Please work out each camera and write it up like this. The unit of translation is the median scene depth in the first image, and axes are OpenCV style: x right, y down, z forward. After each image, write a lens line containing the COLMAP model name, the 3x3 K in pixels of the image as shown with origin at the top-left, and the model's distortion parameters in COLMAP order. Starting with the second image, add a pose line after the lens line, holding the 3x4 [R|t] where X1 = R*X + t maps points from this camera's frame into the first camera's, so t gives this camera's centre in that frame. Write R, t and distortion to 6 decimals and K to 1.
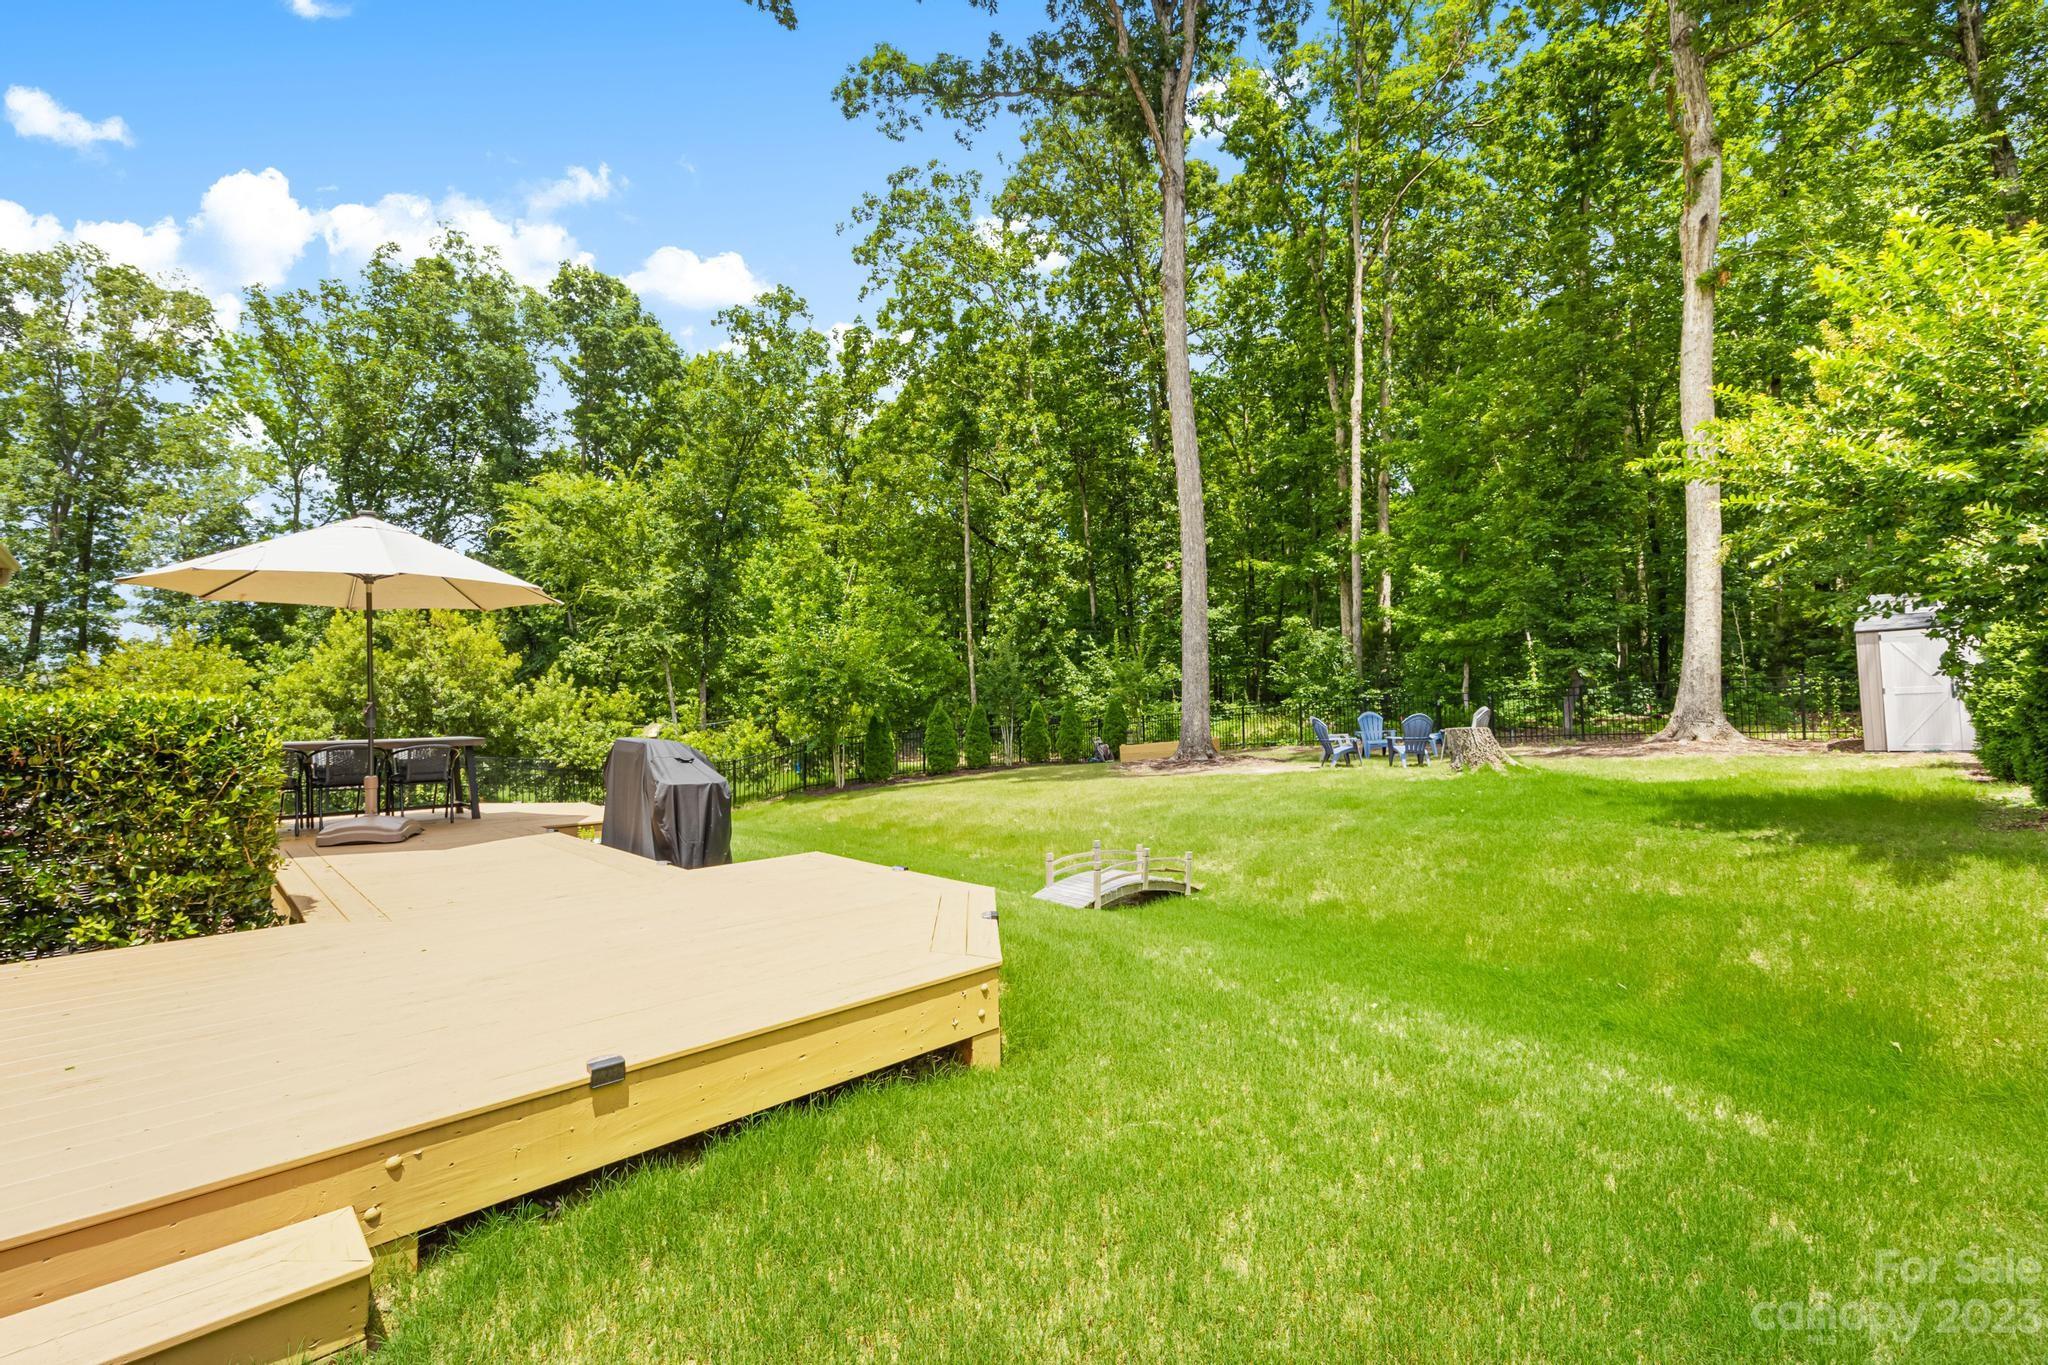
lens RADIAL K [[859.1, 0, 1023.3], [0, 859.1, 705.4], [0, 0, 1]] dist [-0.002395, -0.000196]
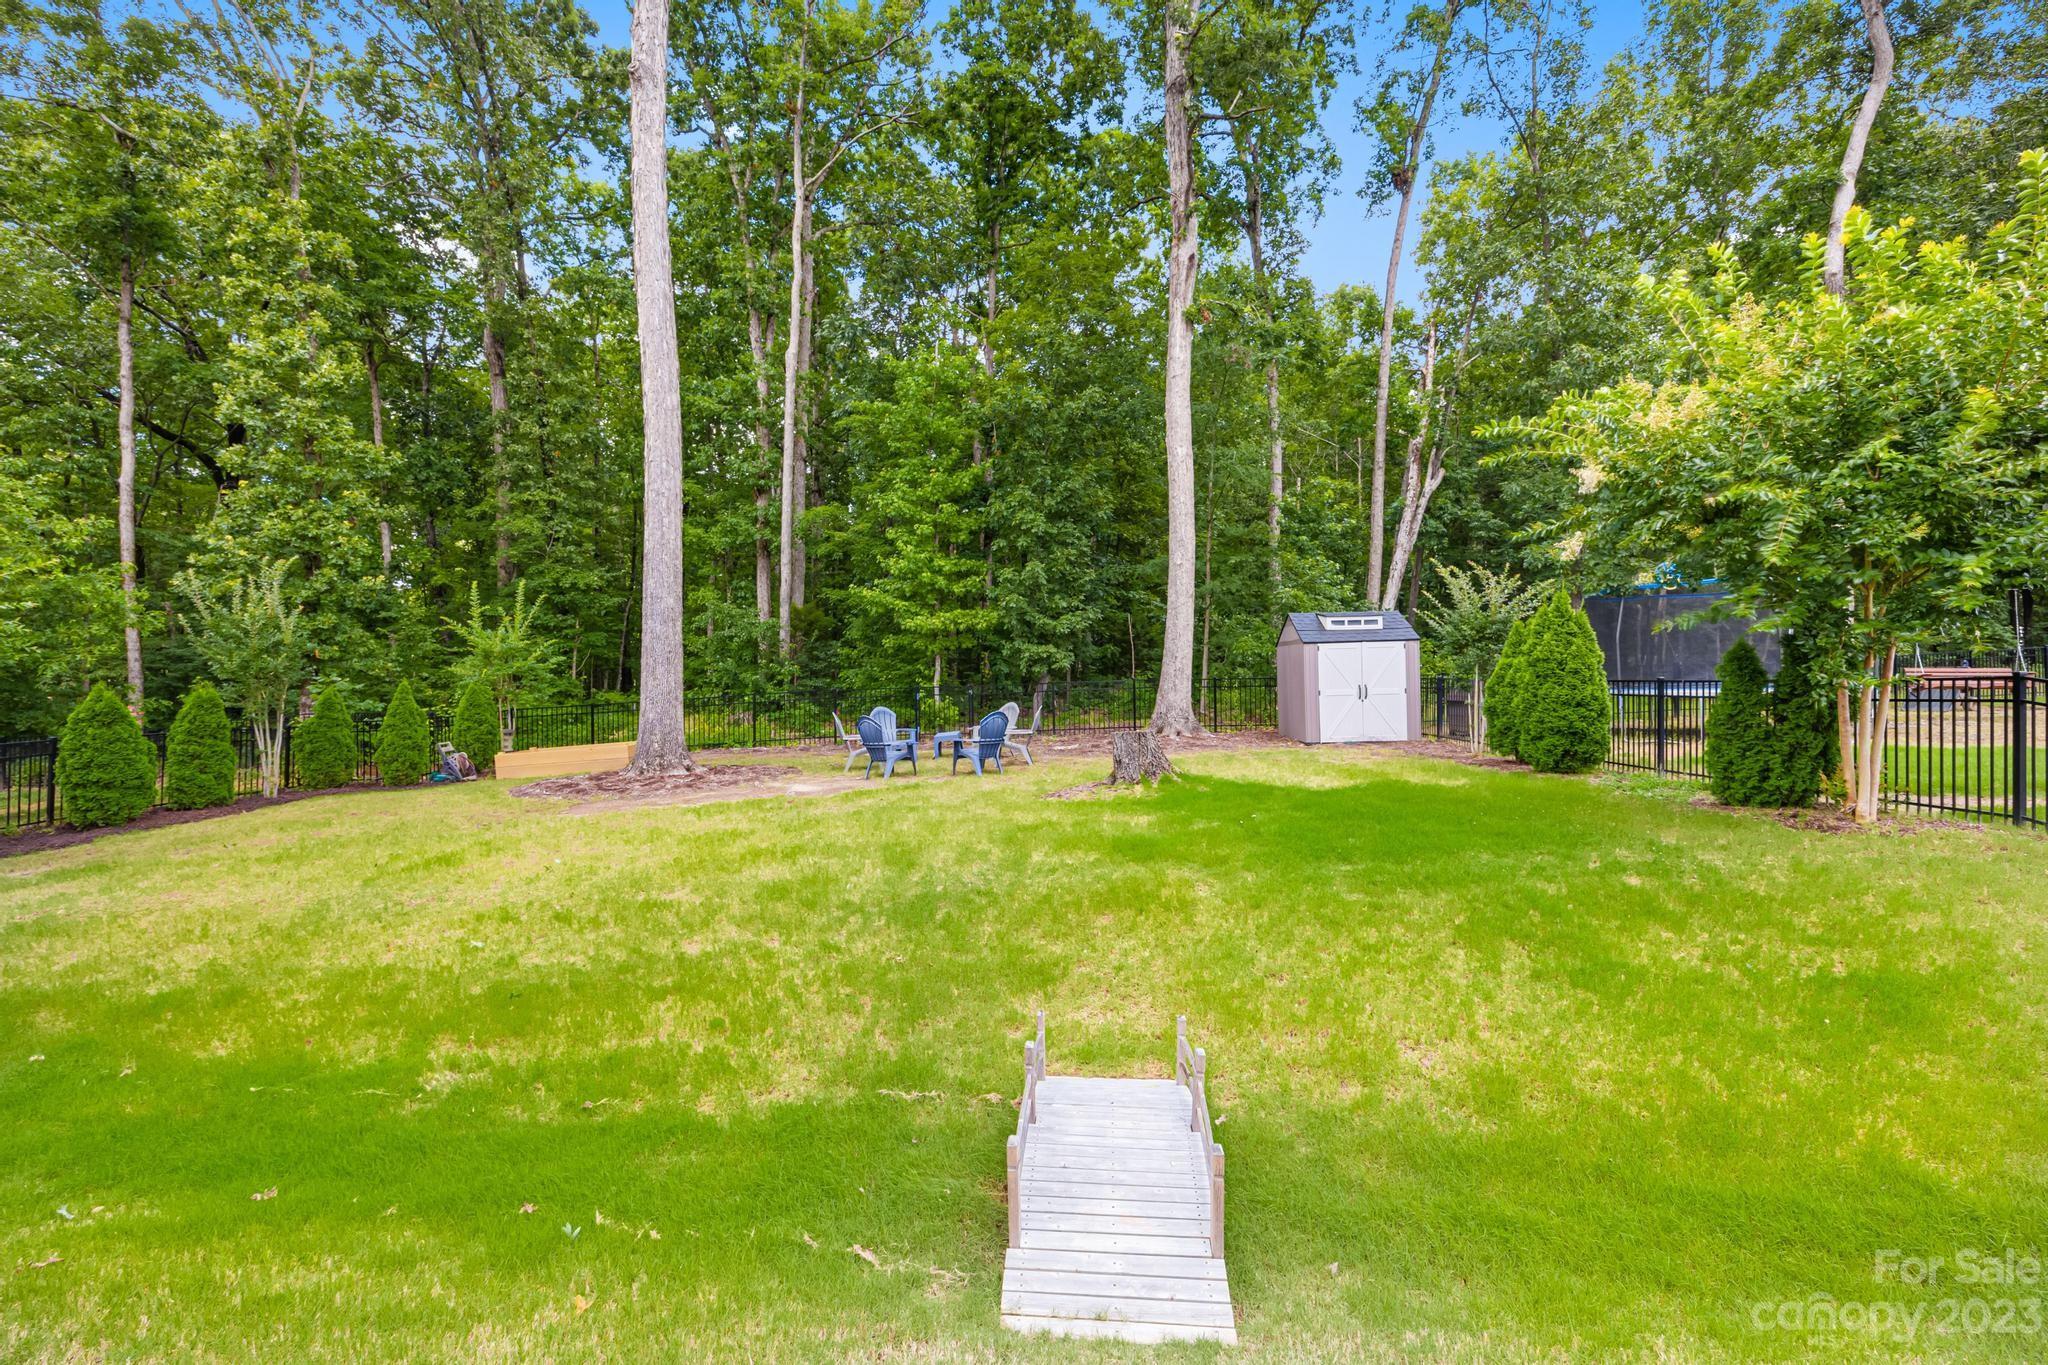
lens RADIAL K [[843.9, 0, 1024.9], [0, 843.9, 695.9], [0, 0, 1]] dist [0.002100, -0.000003]
pose [[0.701617, 0.014158, 0.712413, -0.065772], [-0.013535, 0.999887, -0.006541, -0.000241], [-0.712425, -0.005053, 0.701730, 0.244379]]
